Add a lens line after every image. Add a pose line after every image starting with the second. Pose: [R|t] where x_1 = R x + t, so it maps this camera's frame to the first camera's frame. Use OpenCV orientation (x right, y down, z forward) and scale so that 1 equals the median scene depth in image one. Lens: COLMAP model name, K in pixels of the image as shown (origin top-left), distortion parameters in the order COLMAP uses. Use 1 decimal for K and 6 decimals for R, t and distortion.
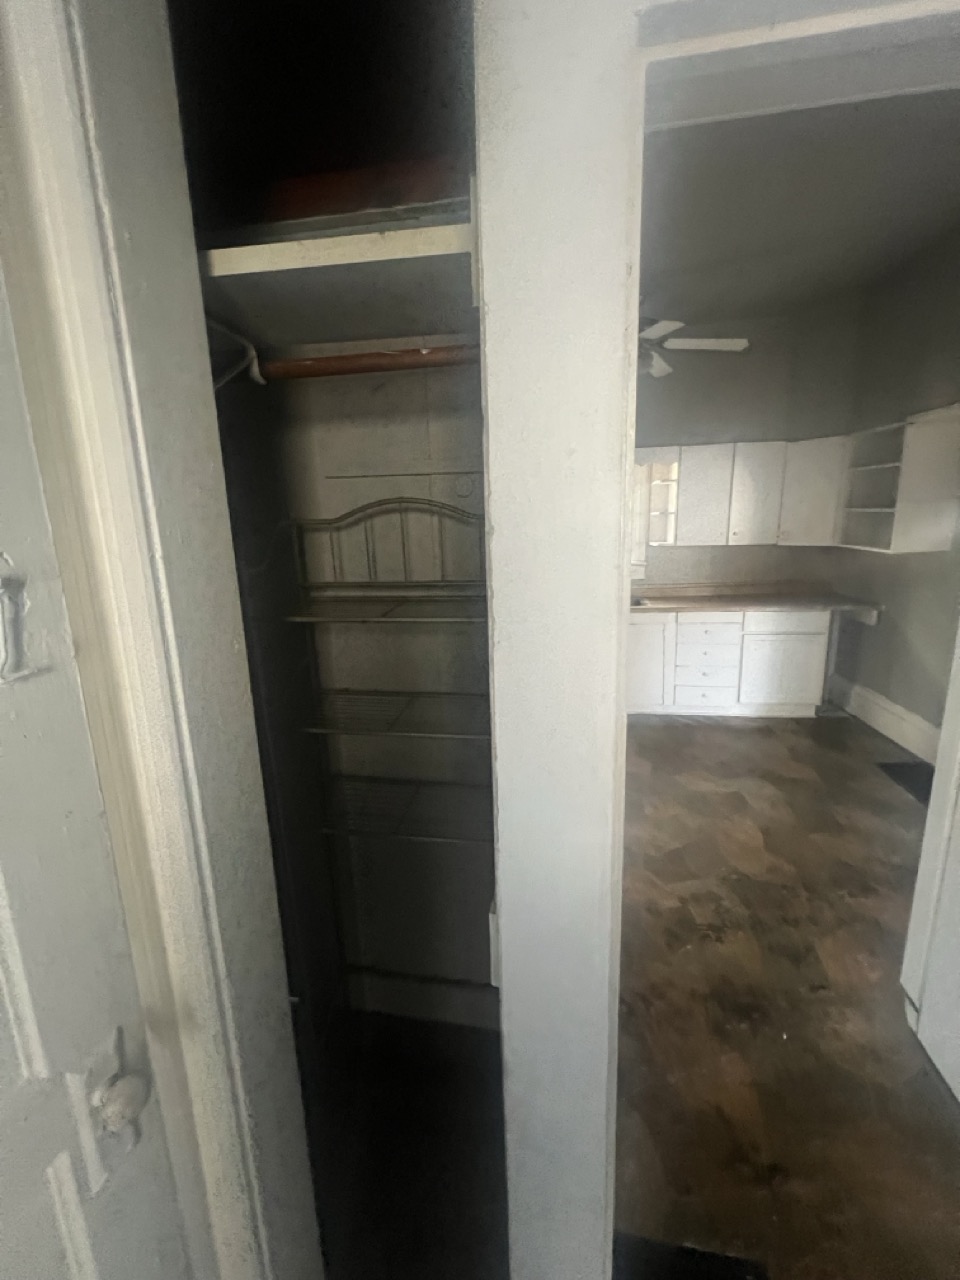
lens RADIAL K [[512.4, 0, 473.6], [0, 512.4, 640.4], [0, 0, 1]] dist [-0.000336, 0.000549]
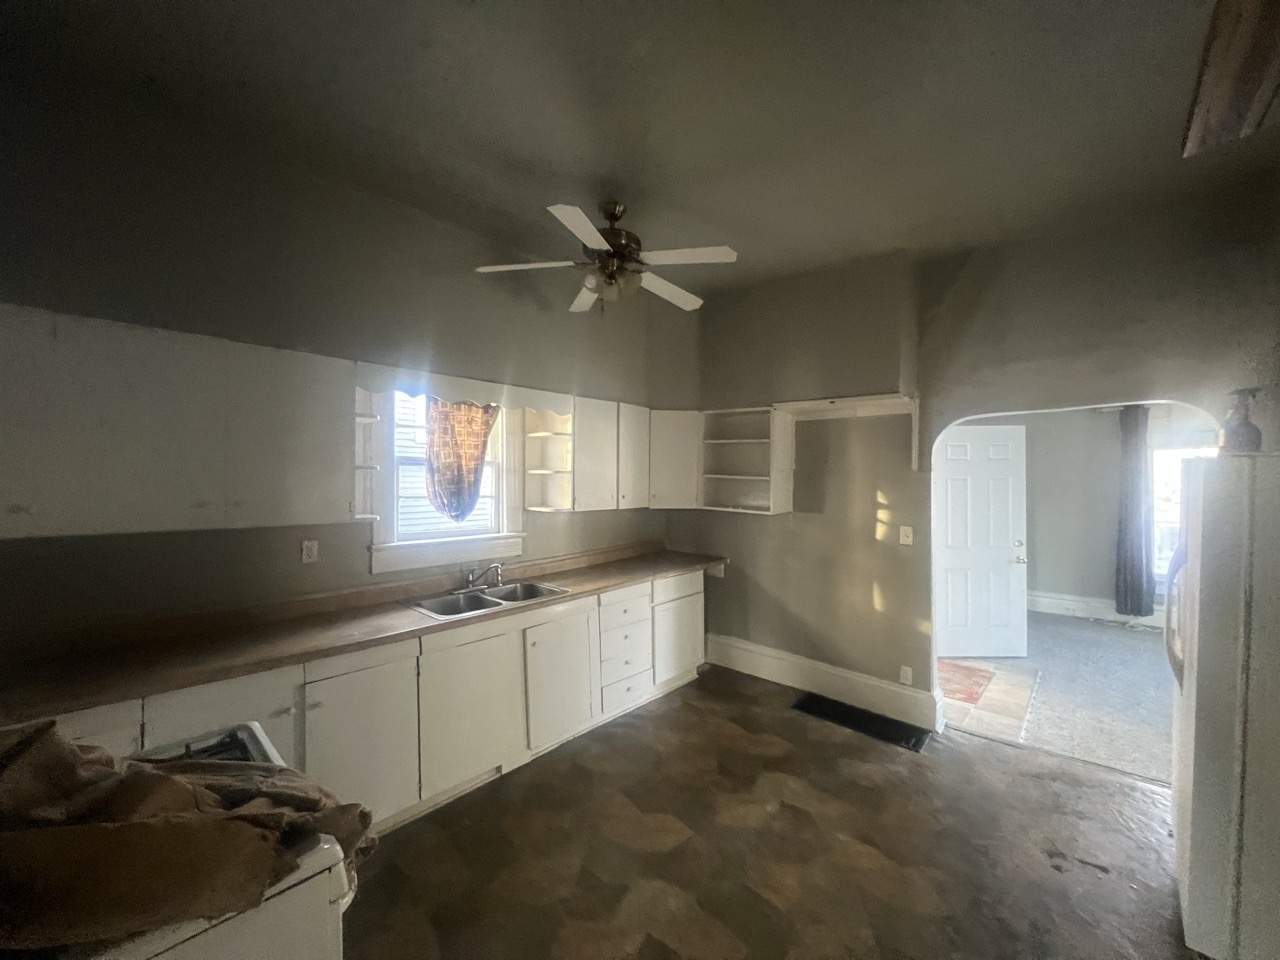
lens RADIAL K [[512.4, 0, 641.7], [0, 512.4, 481.0], [0, 0, 1]] dist [-0.000336, 0.000549]
pose [[0.530655, 0.023868, 0.847252, -0.258929], [0.166207, 0.977266, -0.131630, -0.113572], [-0.831132, 0.210669, 0.514624, 0.511536]]
